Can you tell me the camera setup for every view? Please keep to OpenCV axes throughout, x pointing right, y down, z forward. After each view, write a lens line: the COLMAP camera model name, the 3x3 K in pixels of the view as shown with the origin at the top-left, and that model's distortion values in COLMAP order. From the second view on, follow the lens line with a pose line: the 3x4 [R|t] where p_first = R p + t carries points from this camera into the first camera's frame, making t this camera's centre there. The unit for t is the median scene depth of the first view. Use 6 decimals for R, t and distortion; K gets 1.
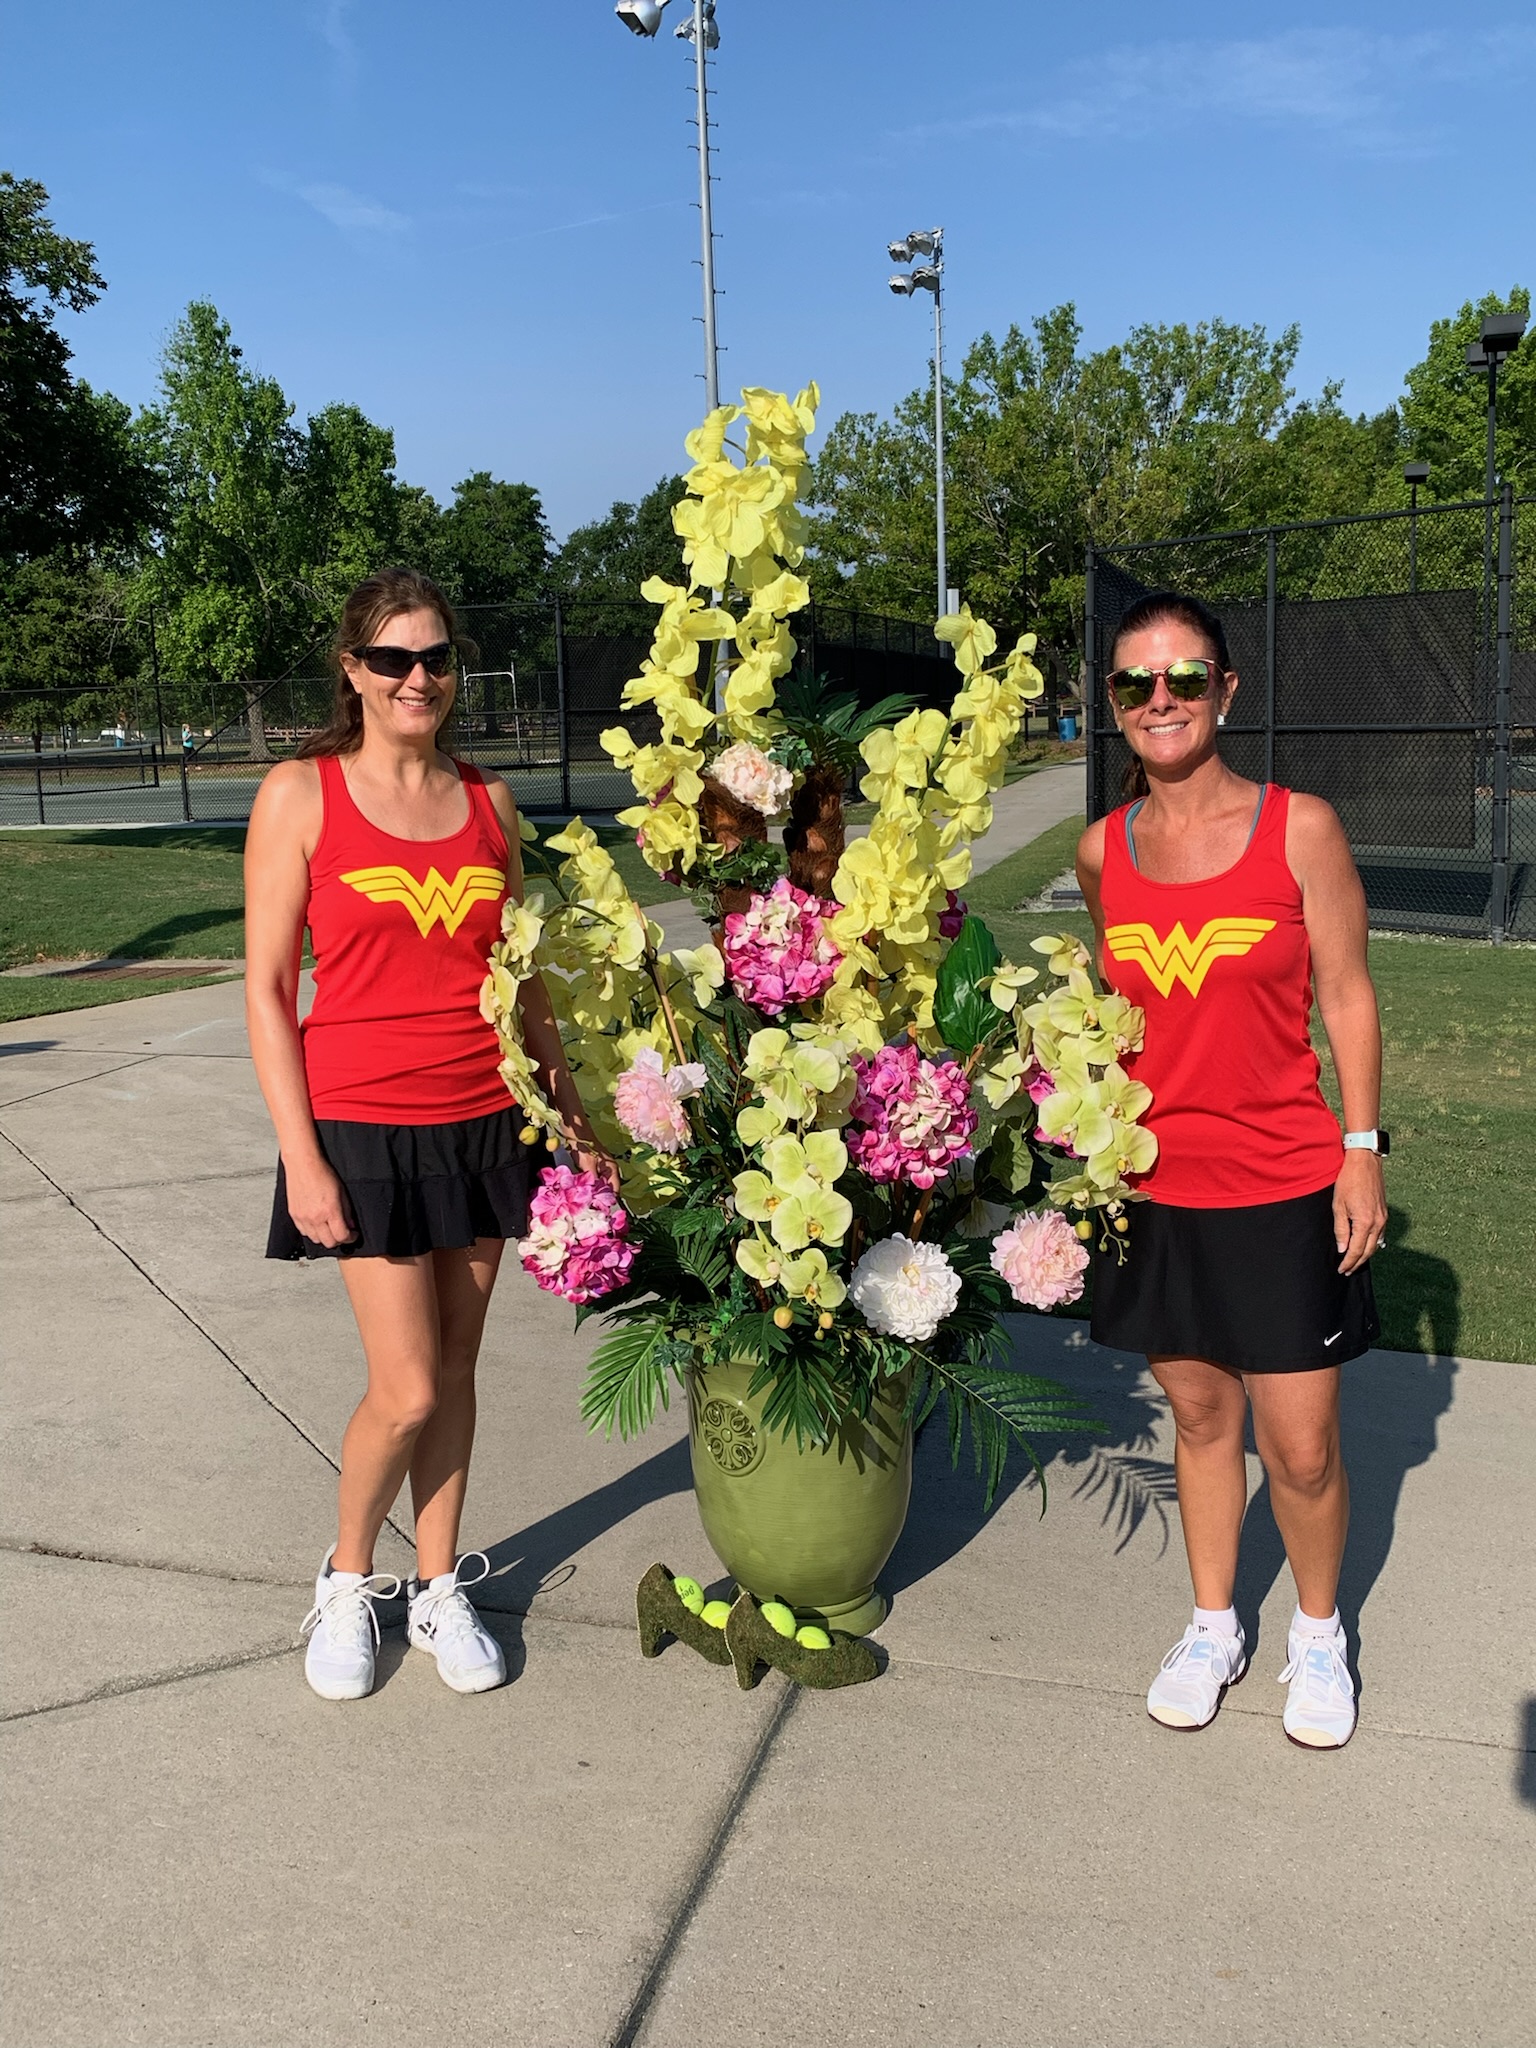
lens RADIAL K [[2034.6, 0, 758.4], [0, 2034.6, 1017.9], [0, 0, 1]] dist [0.005174, 0.000000]
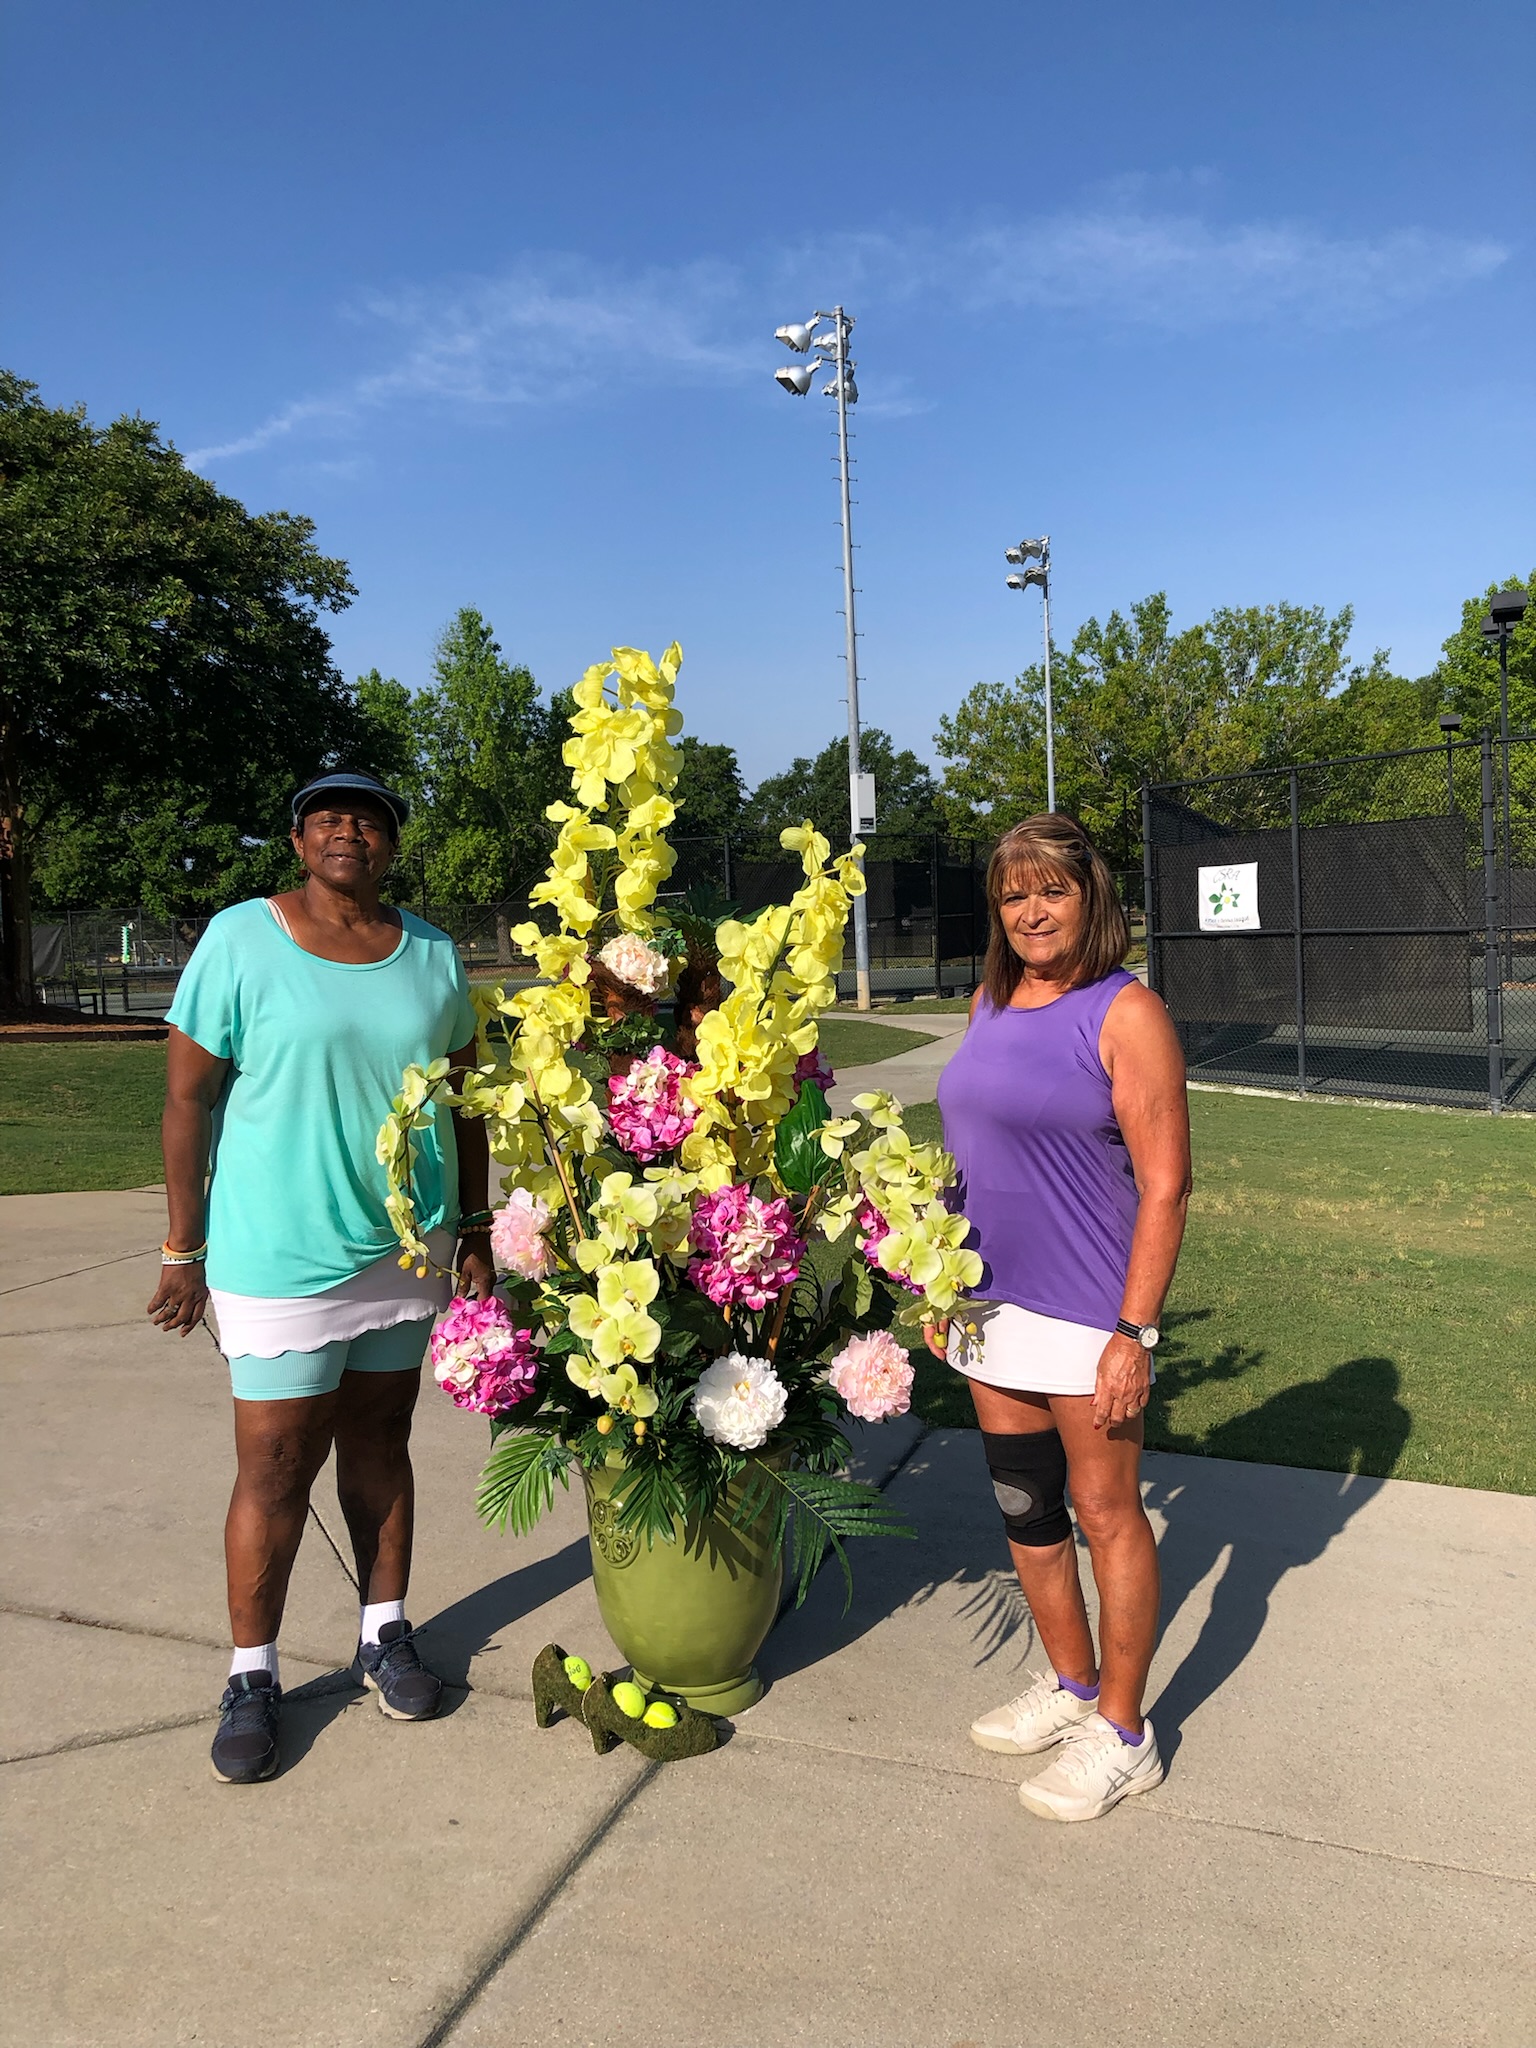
lens RADIAL K [[1682.6, 0, 784.8], [0, 1682.6, 993.2], [0, 0, 1]] dist [0.007227, 0.006307]
pose [[0.996790, -0.005060, -0.079899, 0.095399], [-0.003664, 0.994072, -0.108666, 0.003960], [0.079976, 0.108610, 0.990862, 0.016418]]
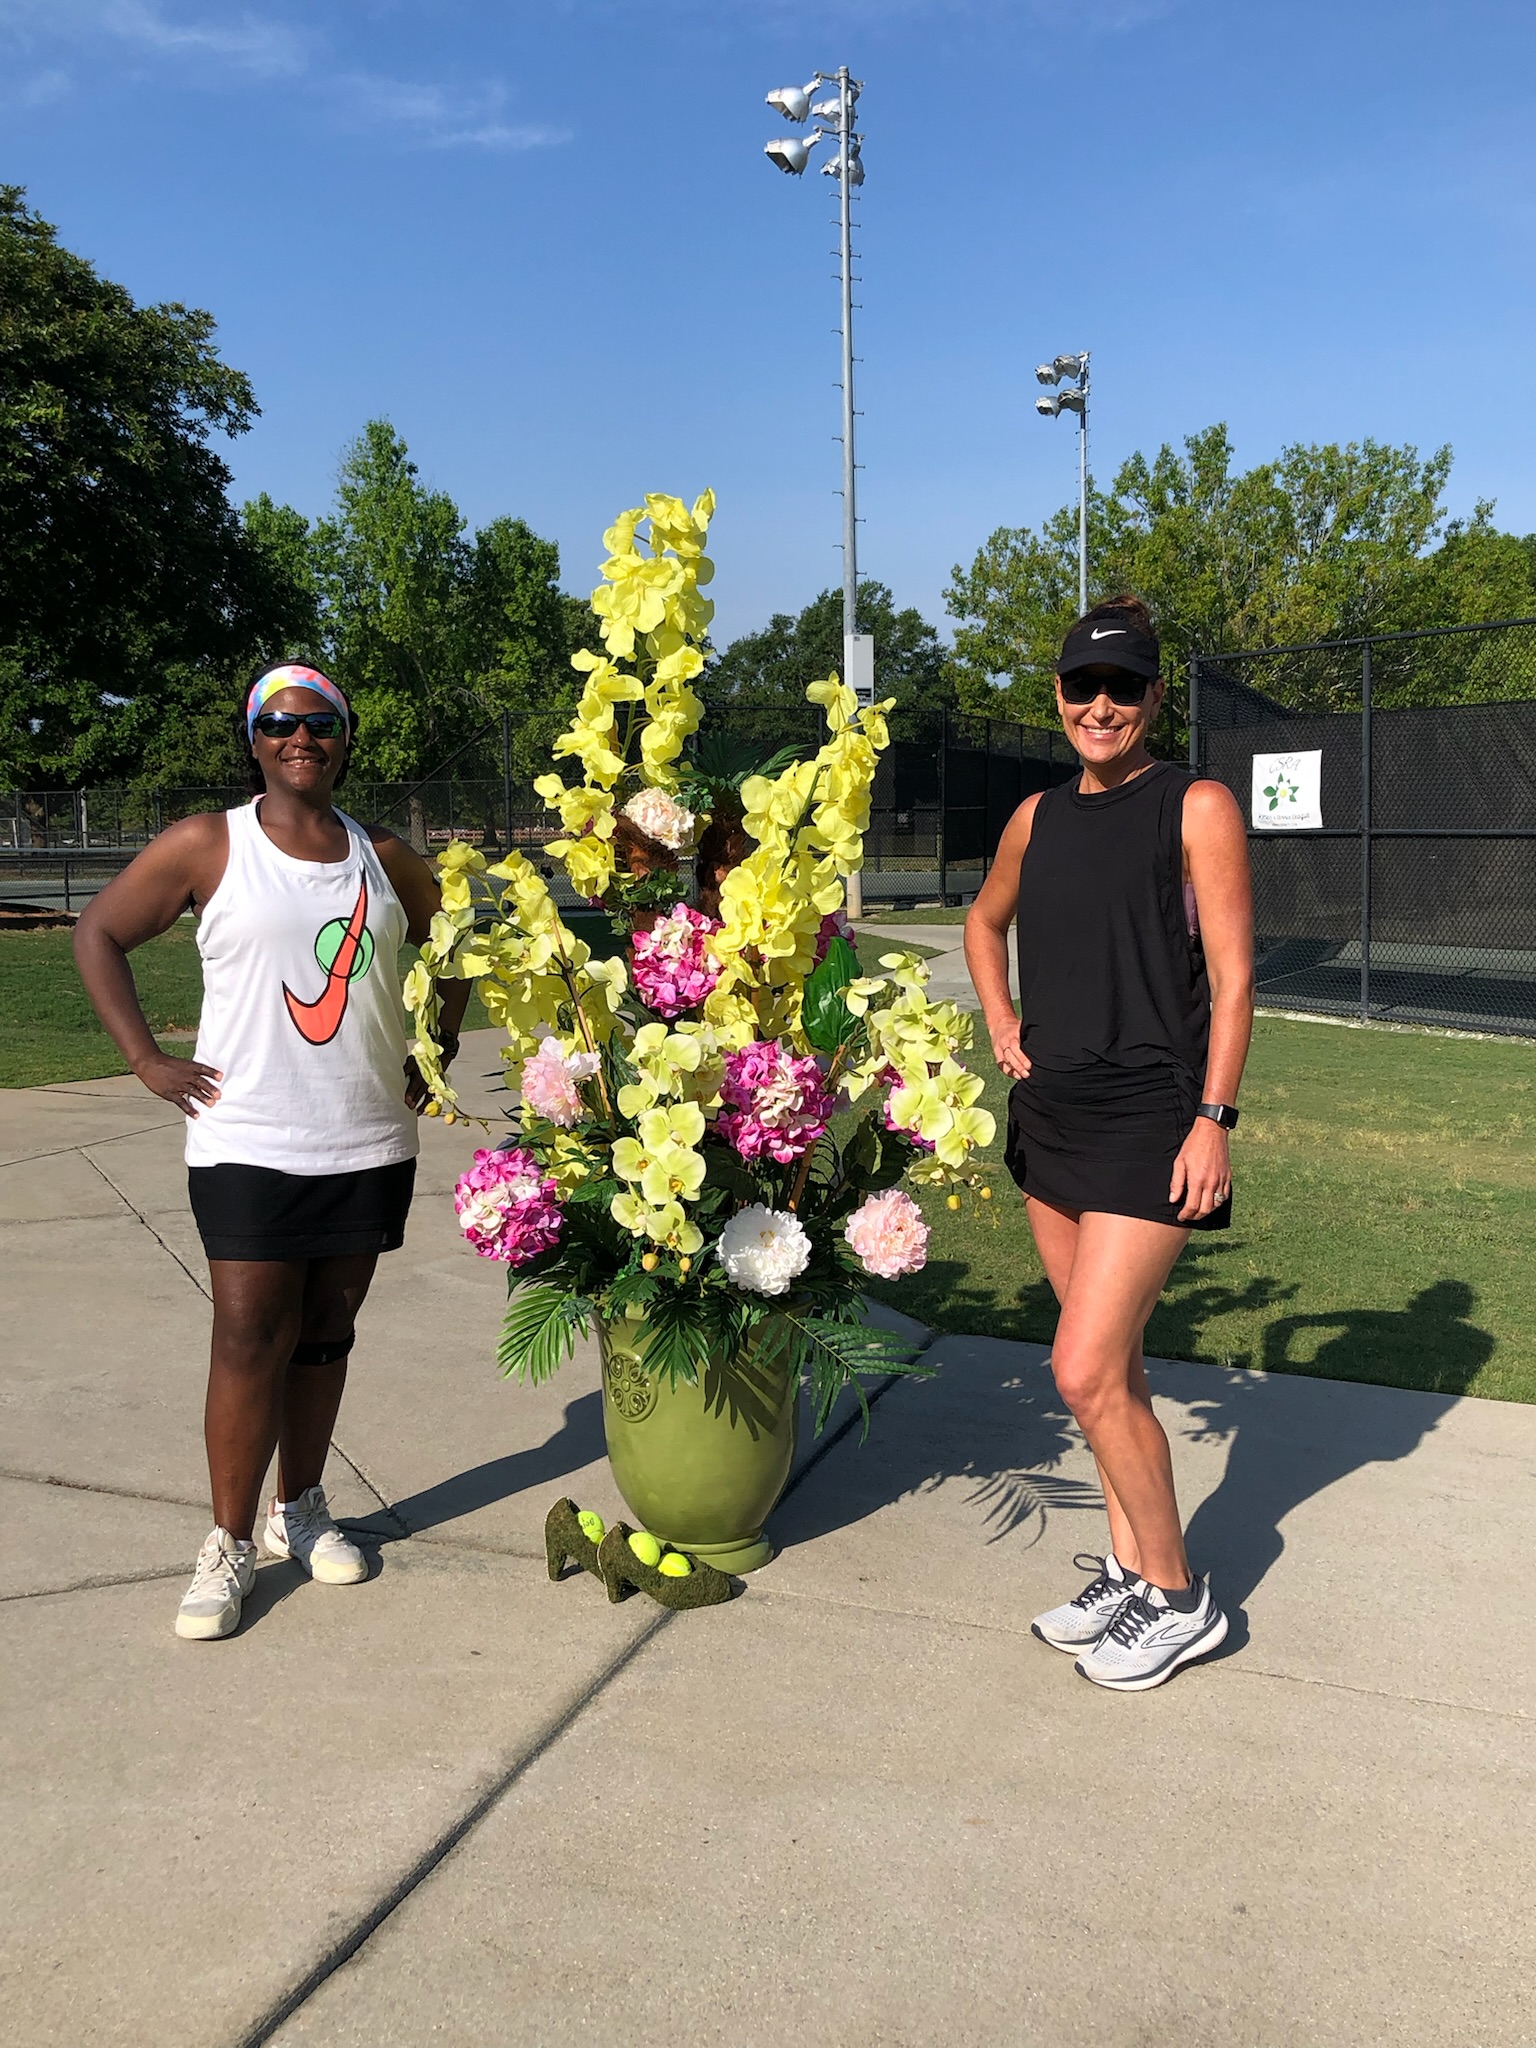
lens RADIAL K [[2040.5, 0, 780.2], [0, 2040.5, 983.5], [0, 0, 1]] dist [-0.000641, 0.000000]
pose [[0.997627, 0.019991, -0.065884, 0.084728], [-0.024532, 0.997325, -0.068853, 0.033104], [0.064332, 0.070306, 0.995449, -0.094577]]
